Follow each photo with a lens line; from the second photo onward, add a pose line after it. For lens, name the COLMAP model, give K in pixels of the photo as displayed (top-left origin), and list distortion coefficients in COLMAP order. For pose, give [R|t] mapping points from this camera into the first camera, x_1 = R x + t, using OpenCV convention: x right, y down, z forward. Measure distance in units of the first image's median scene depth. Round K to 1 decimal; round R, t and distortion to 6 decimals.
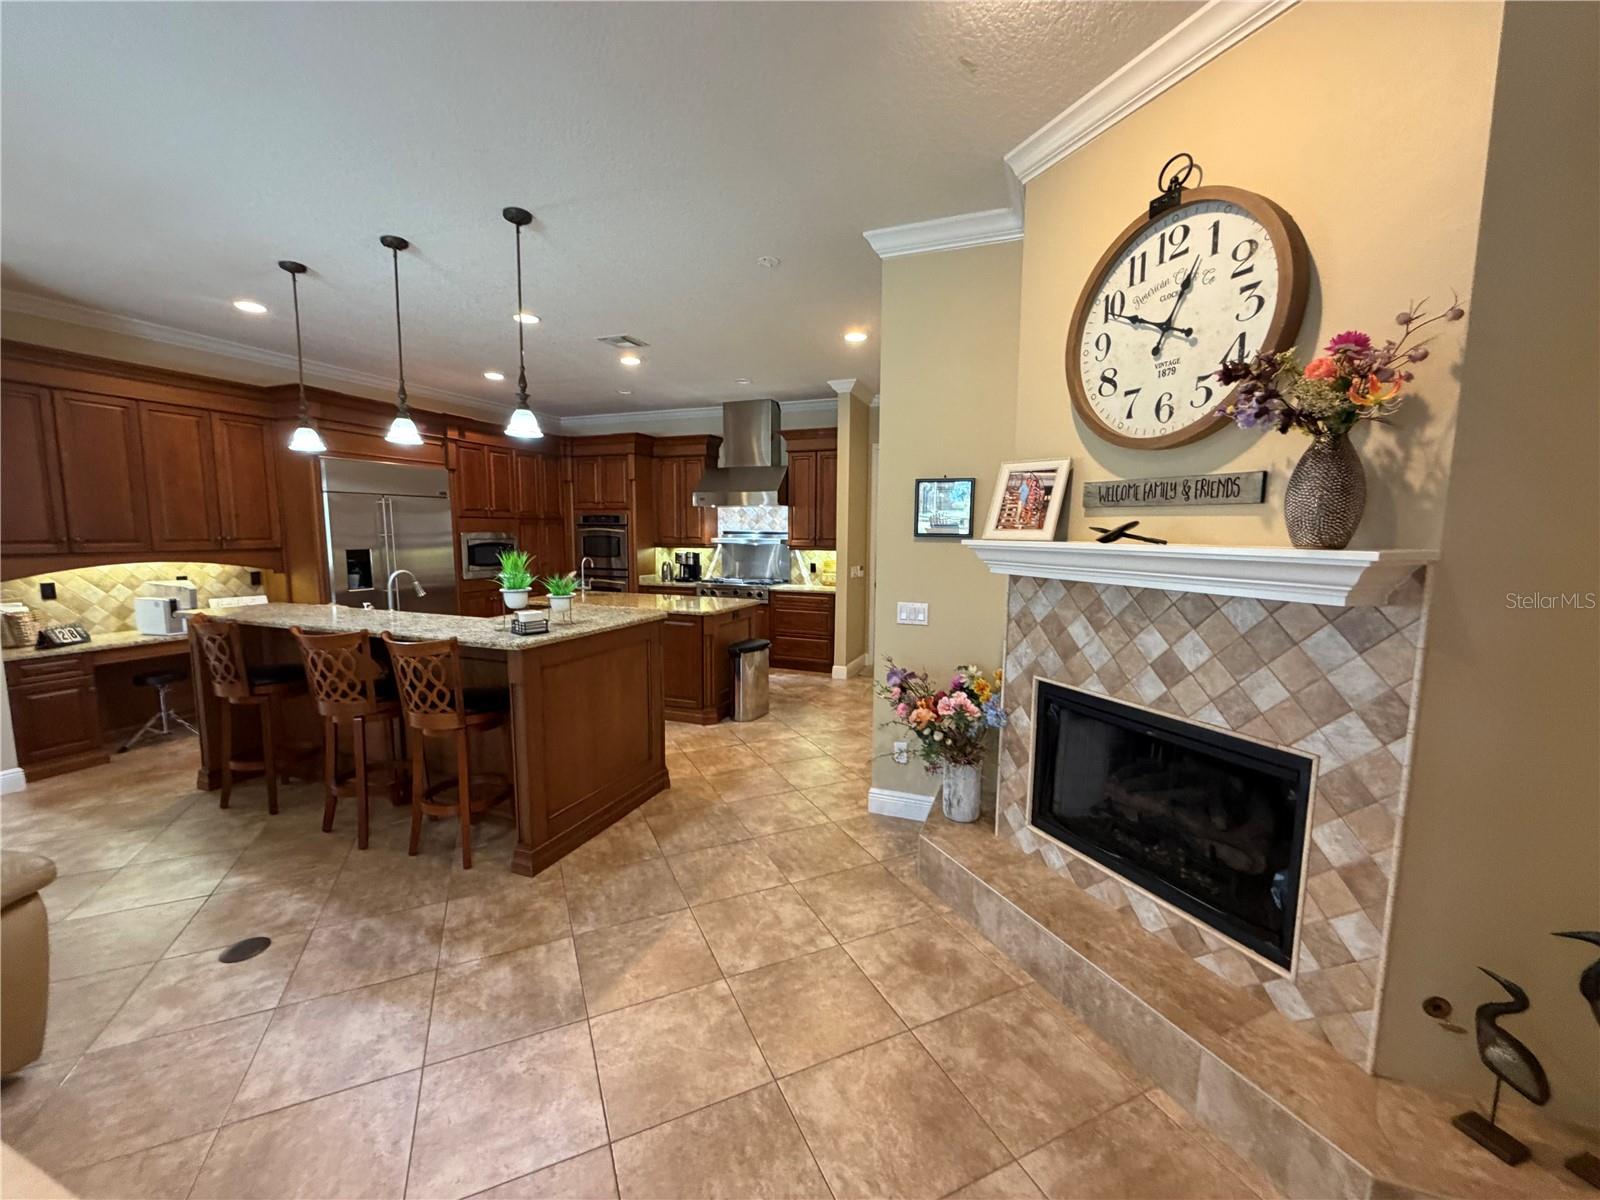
lens RADIAL K [[641.1, 0, 798.8], [0, 641.1, 603.1], [0, 0, 1]] dist [0.001111, 0.000290]
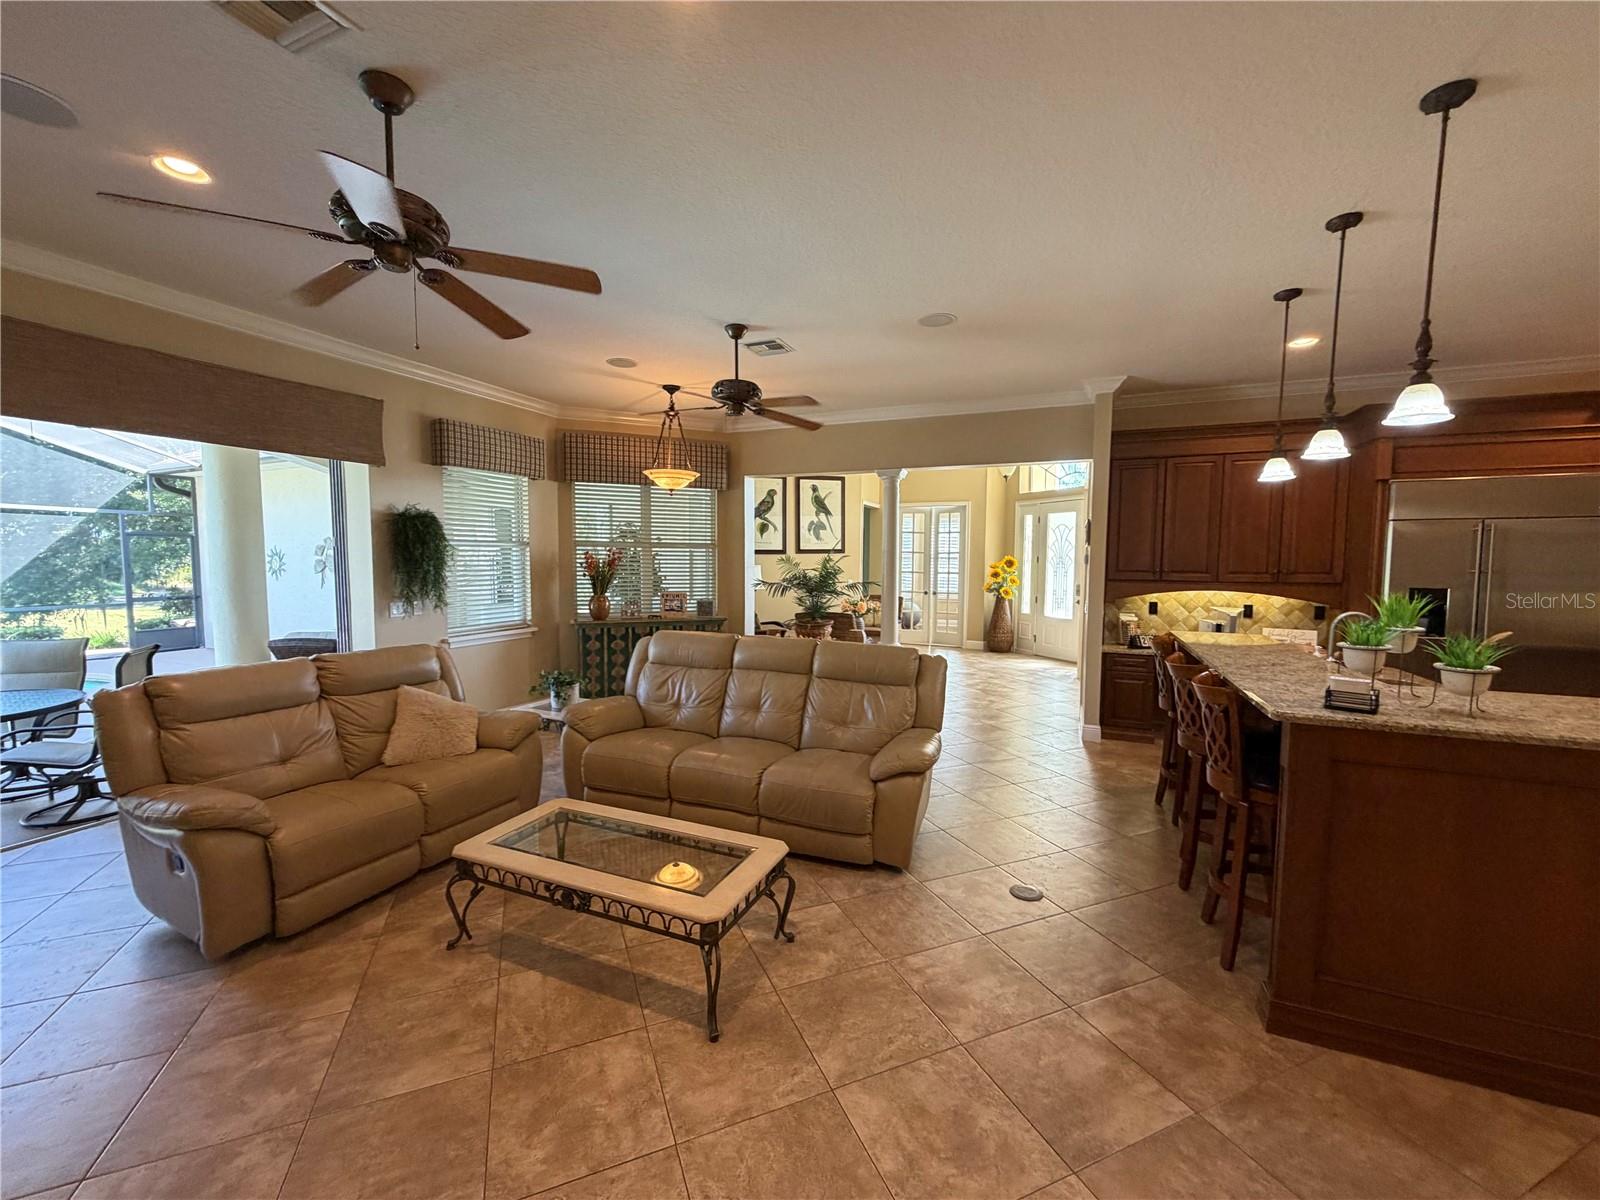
lens RADIAL K [[641.1, 0, 788.3], [0, 641.1, 601.2], [0, 0, 1]] dist [0.001111, 0.000290]
pose [[-0.044710, 0.061185, -0.997125, 0.392265], [-0.121227, 0.990414, 0.066209, -0.054096], [0.991617, 0.123839, -0.036865, 0.535202]]
